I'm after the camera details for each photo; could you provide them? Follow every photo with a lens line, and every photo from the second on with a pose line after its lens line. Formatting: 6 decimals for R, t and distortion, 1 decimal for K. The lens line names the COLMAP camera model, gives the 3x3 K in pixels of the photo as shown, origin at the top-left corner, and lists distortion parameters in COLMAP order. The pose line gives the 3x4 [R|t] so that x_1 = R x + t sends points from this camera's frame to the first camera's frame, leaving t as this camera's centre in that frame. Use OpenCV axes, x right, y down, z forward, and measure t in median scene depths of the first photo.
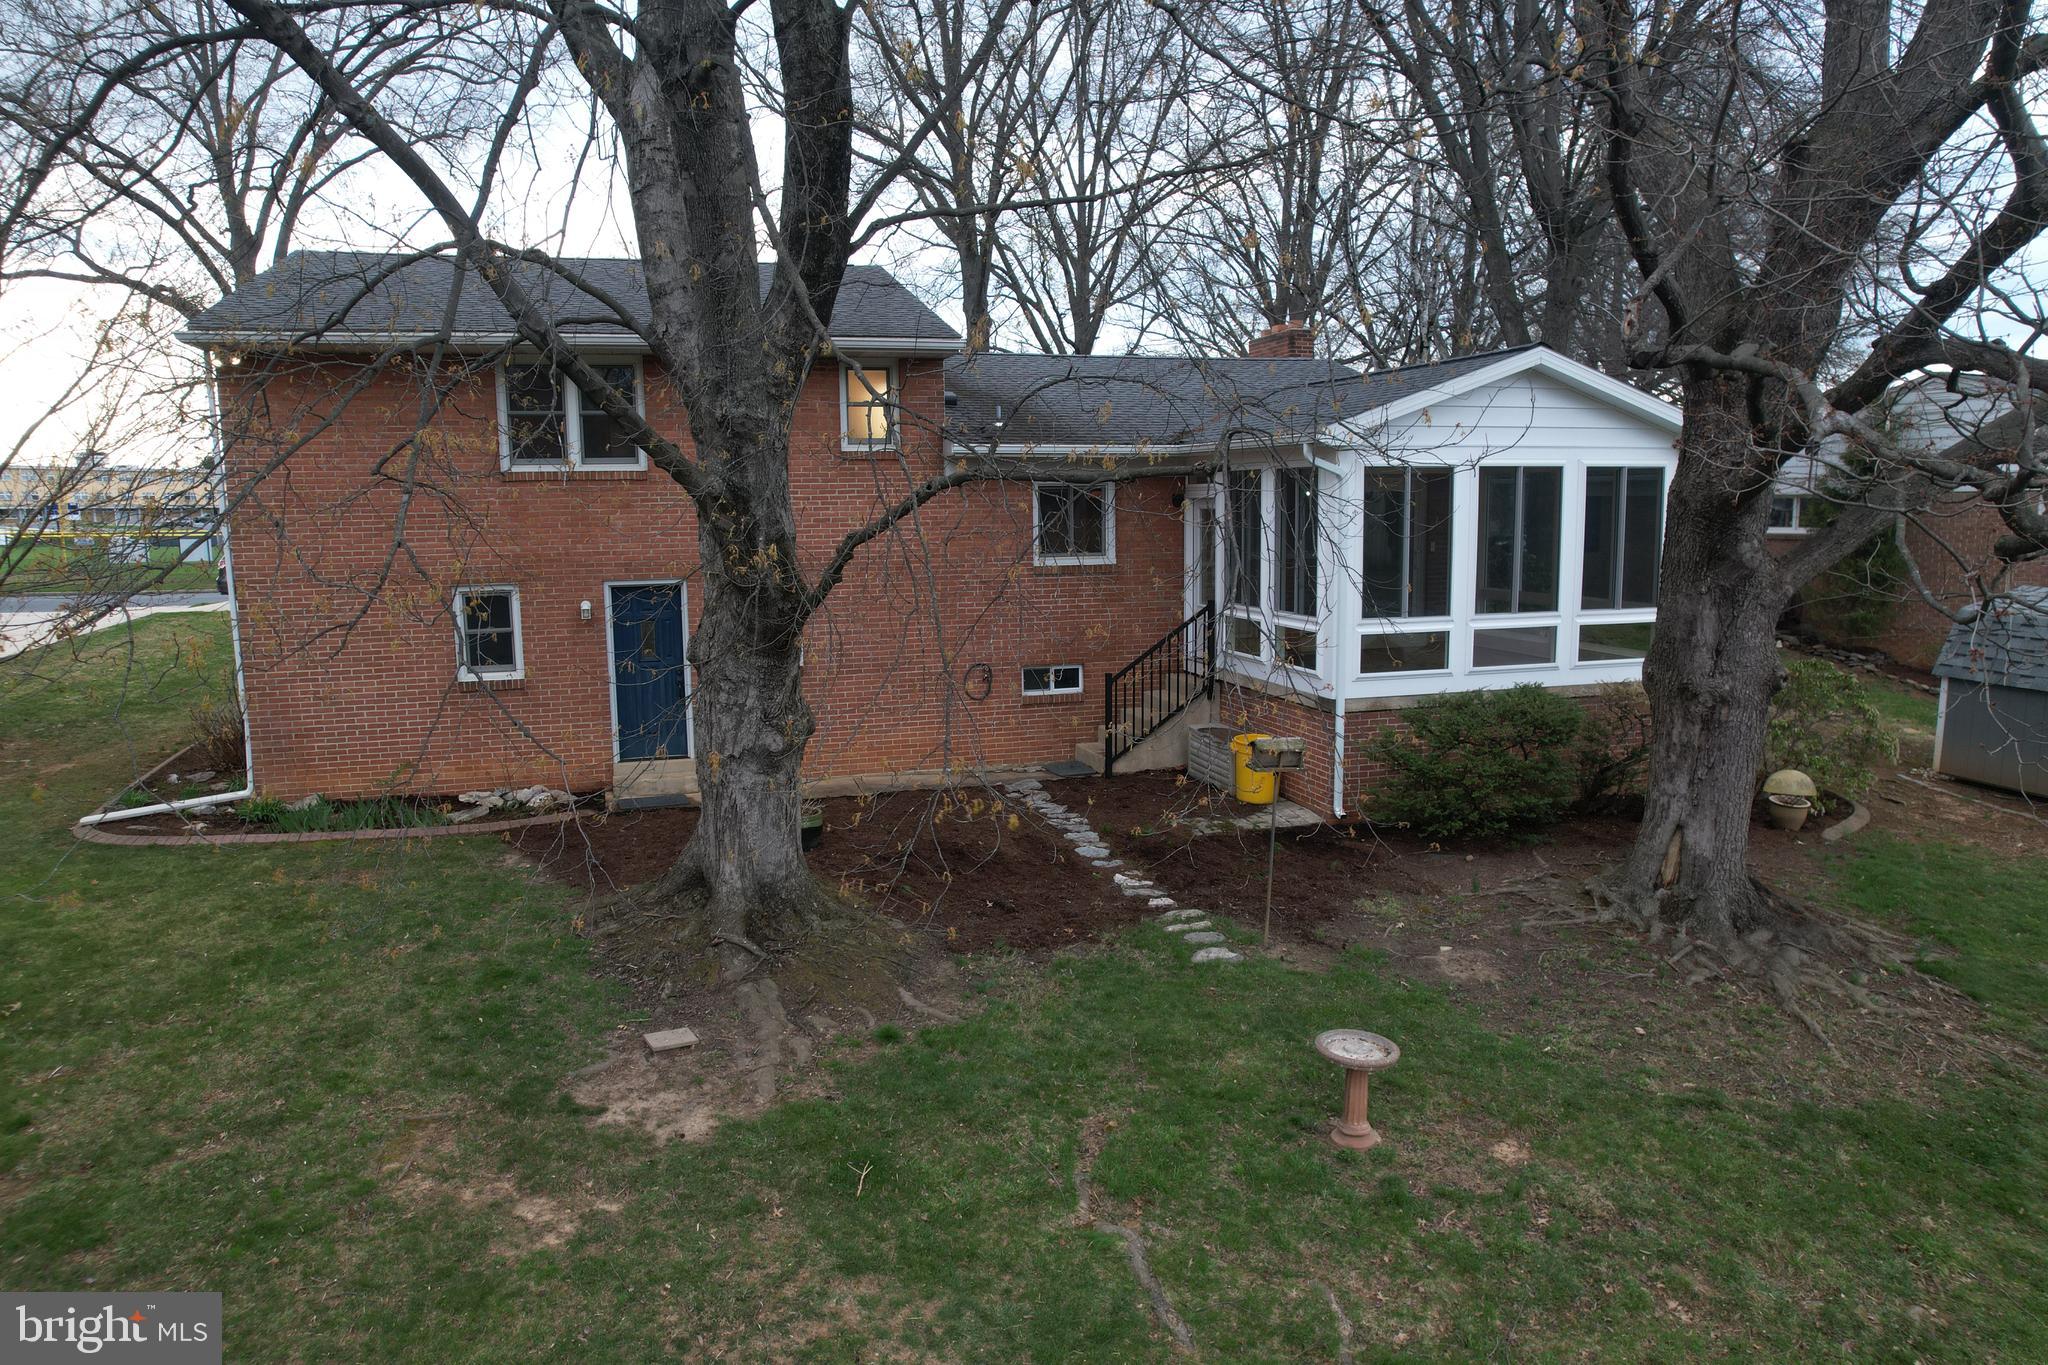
lens RADIAL K [[1323.6, 0, 1015.3], [0, 1323.6, 680.6], [0, 0, 1]] dist [-0.033855, 0.026508]
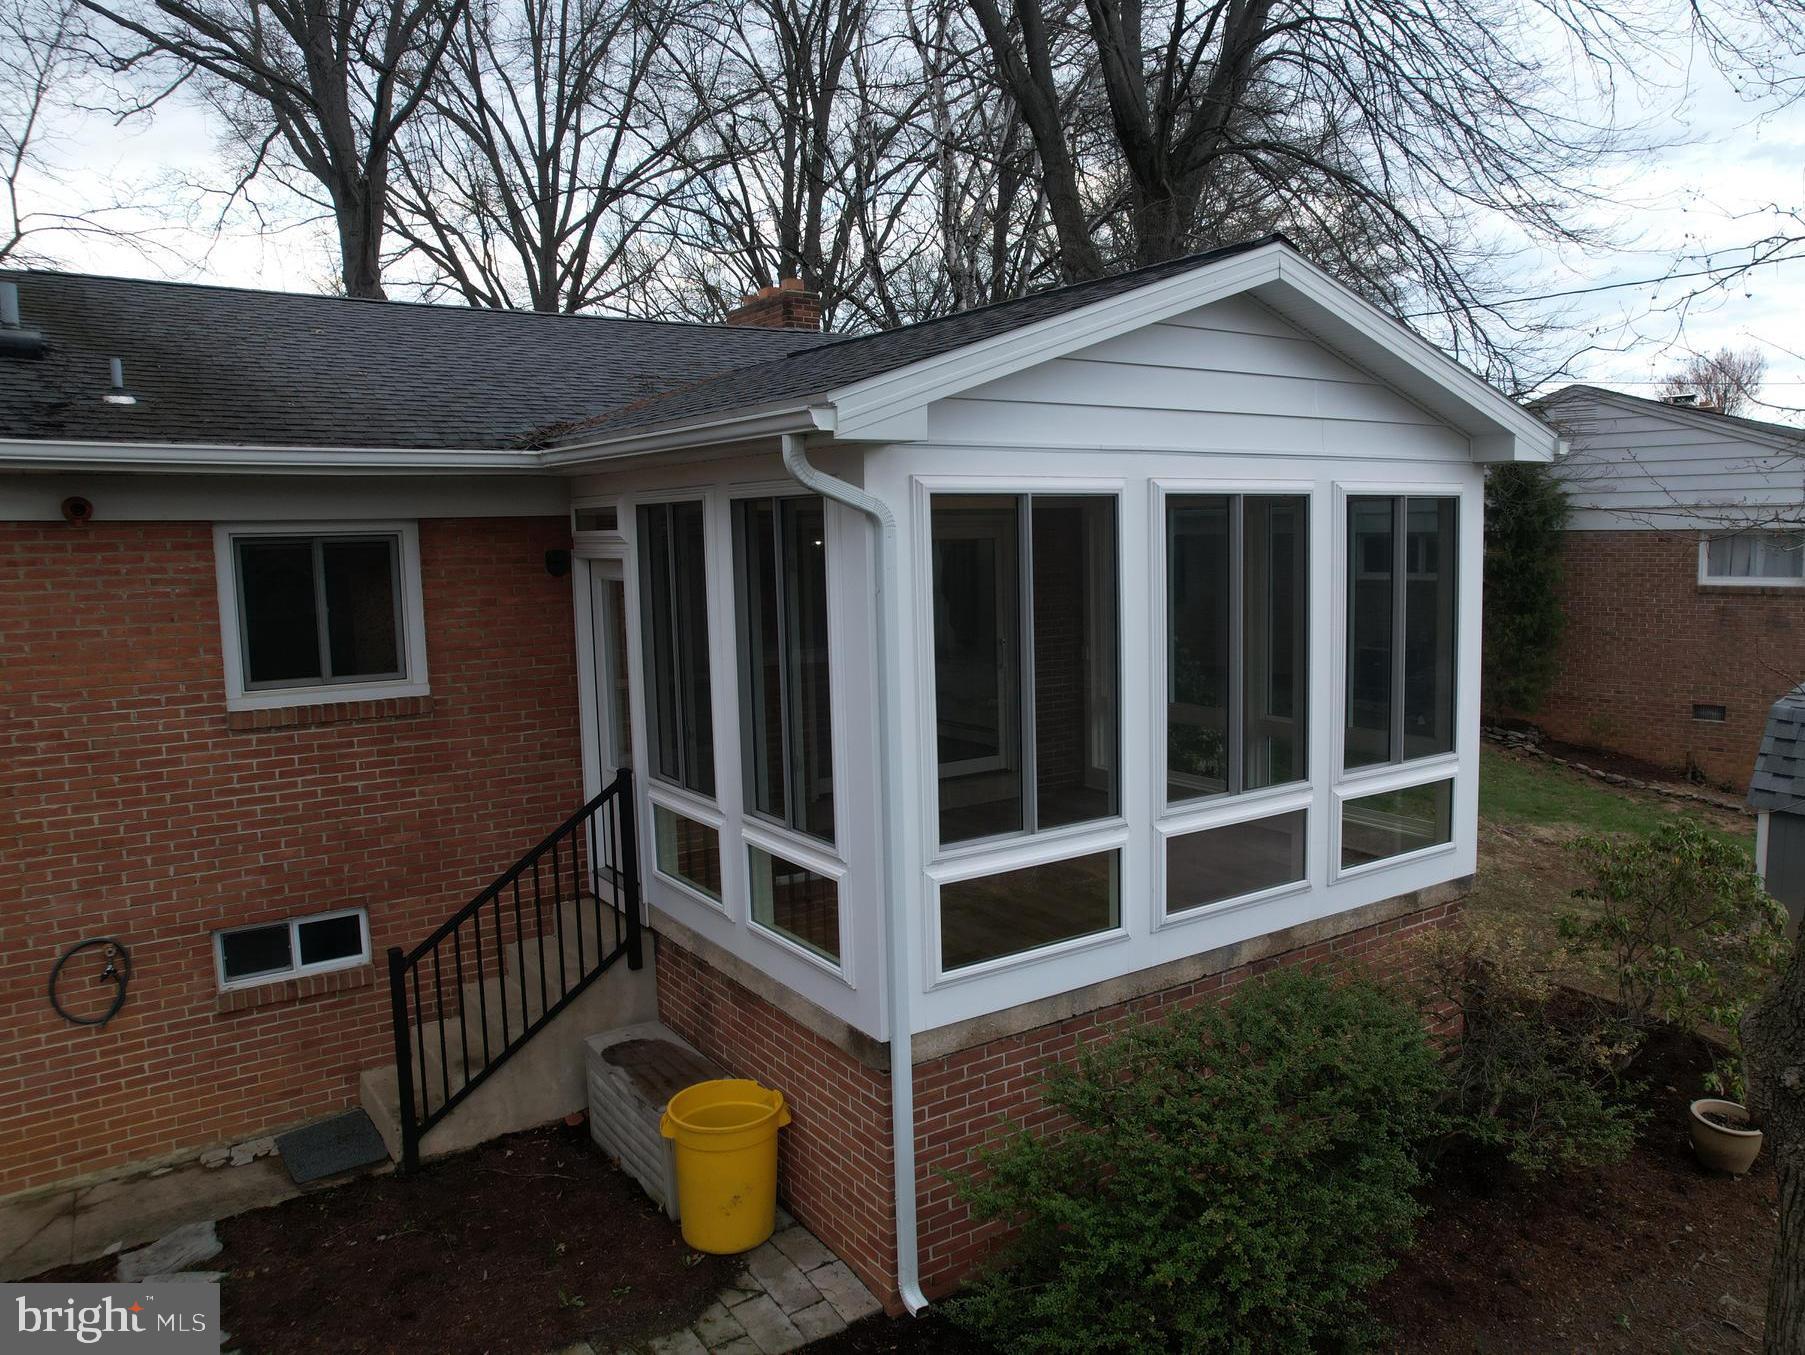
lens RADIAL K [[1289.0, 0, 1010.5], [0, 1289.0, 674.6], [0, 0, 1]] dist [-0.032342, 0.008932]
pose [[0.939308, -0.043639, 0.340287, 0.131816], [0.052201, 0.998508, -0.016042, -0.087043], [-0.339079, 0.032831, 0.940185, 0.546373]]
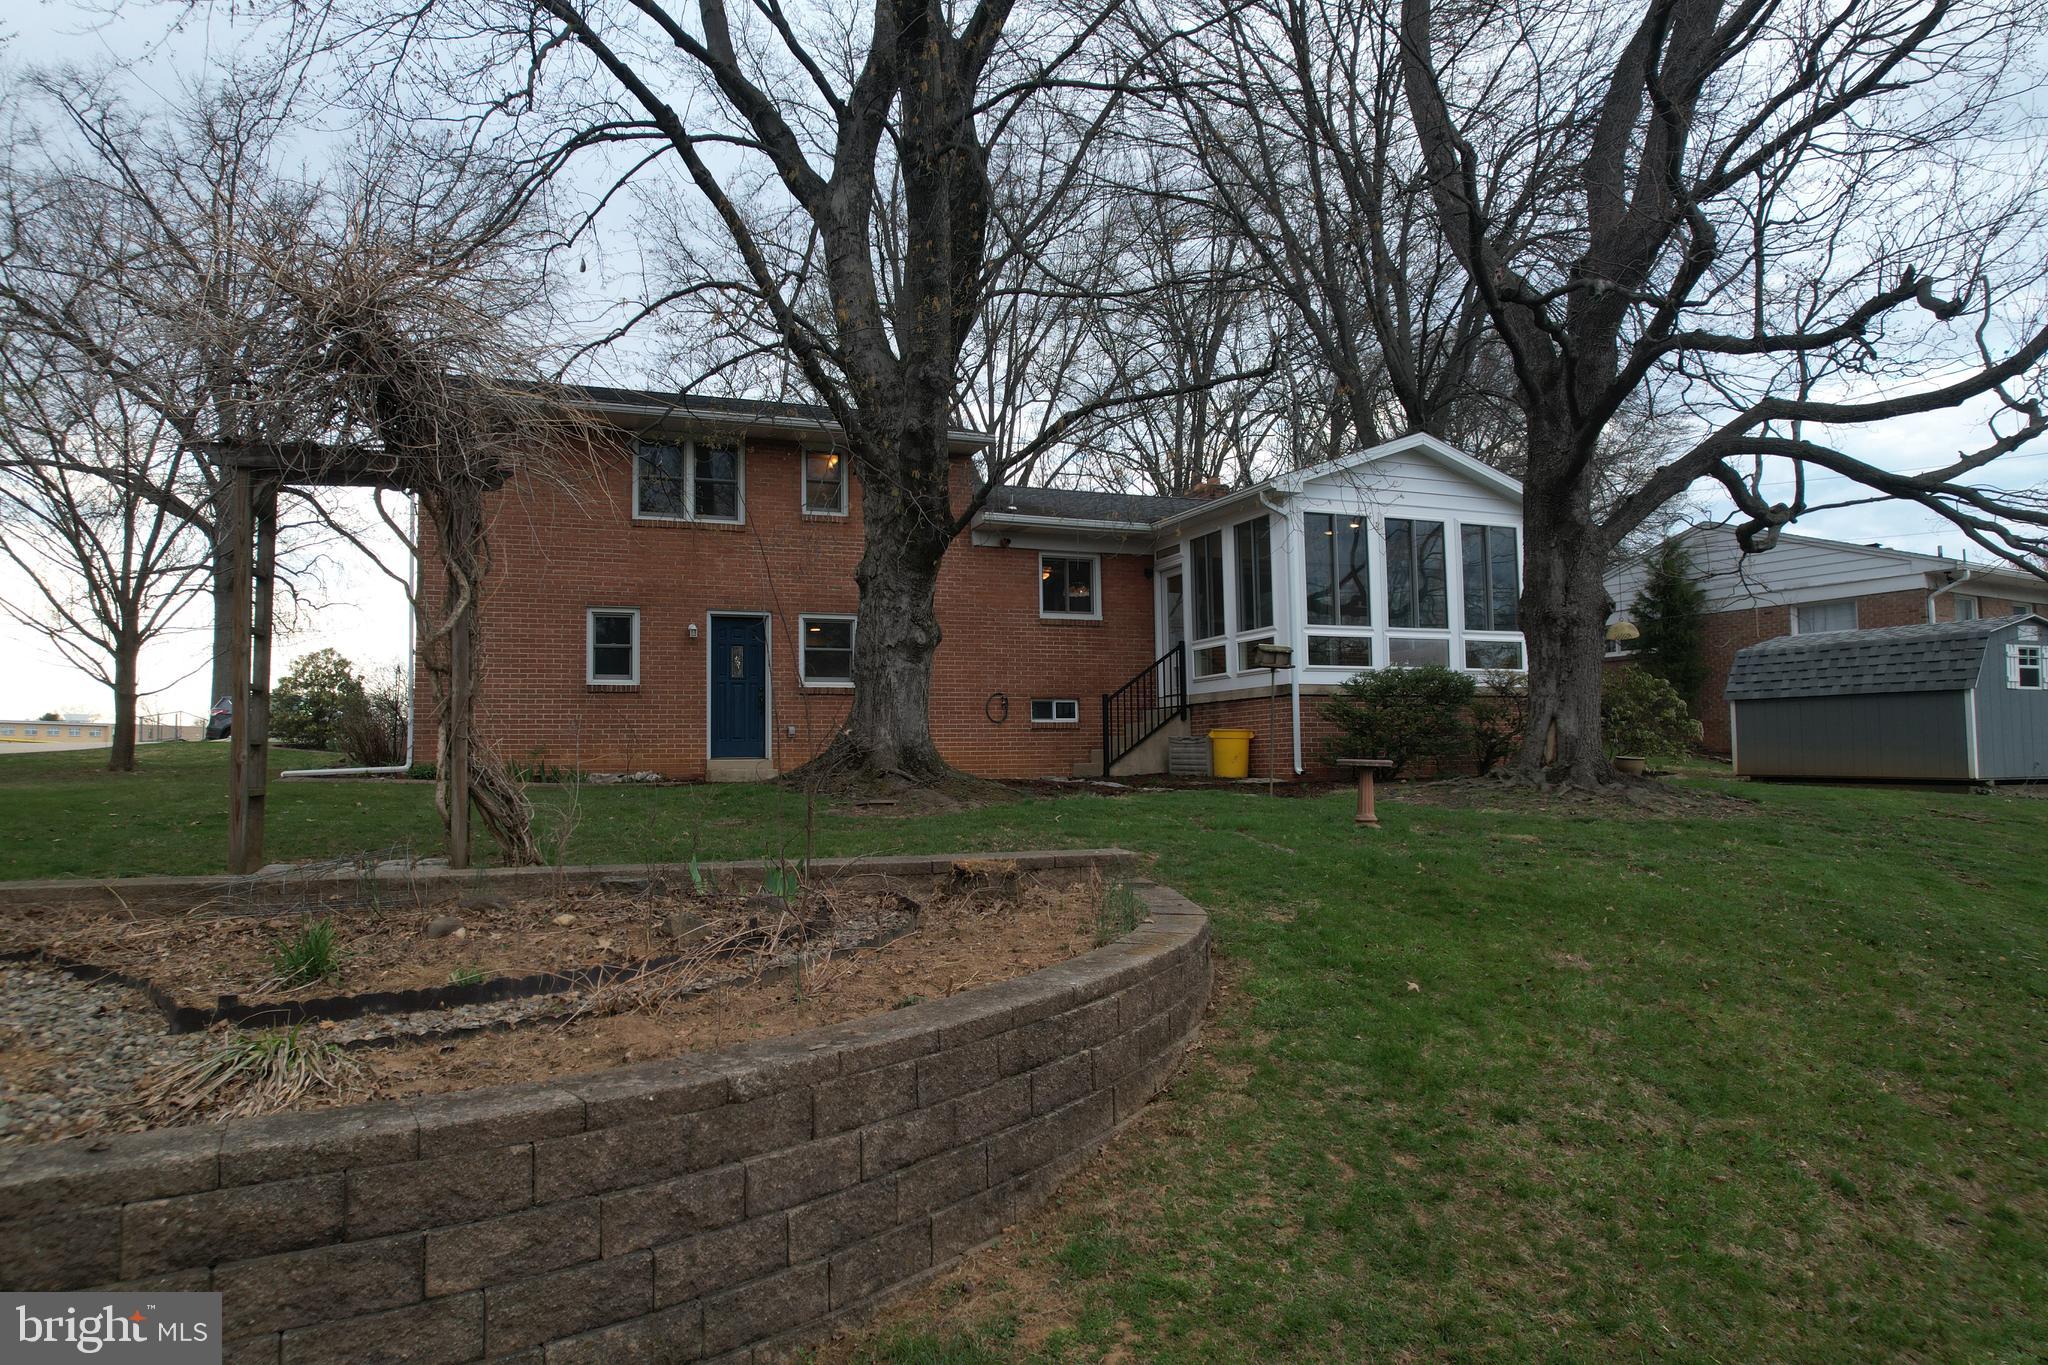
lens RADIAL K [[1323.6, 0, 1019.3], [0, 1323.6, 678.0], [0, 0, 1]] dist [-0.033855, 0.026508]
pose [[0.994535, 0.005586, 0.104255, -0.150989], [0.016324, 0.977966, -0.208123, 0.255074], [-0.103120, 0.208688, 0.972531, -0.230296]]
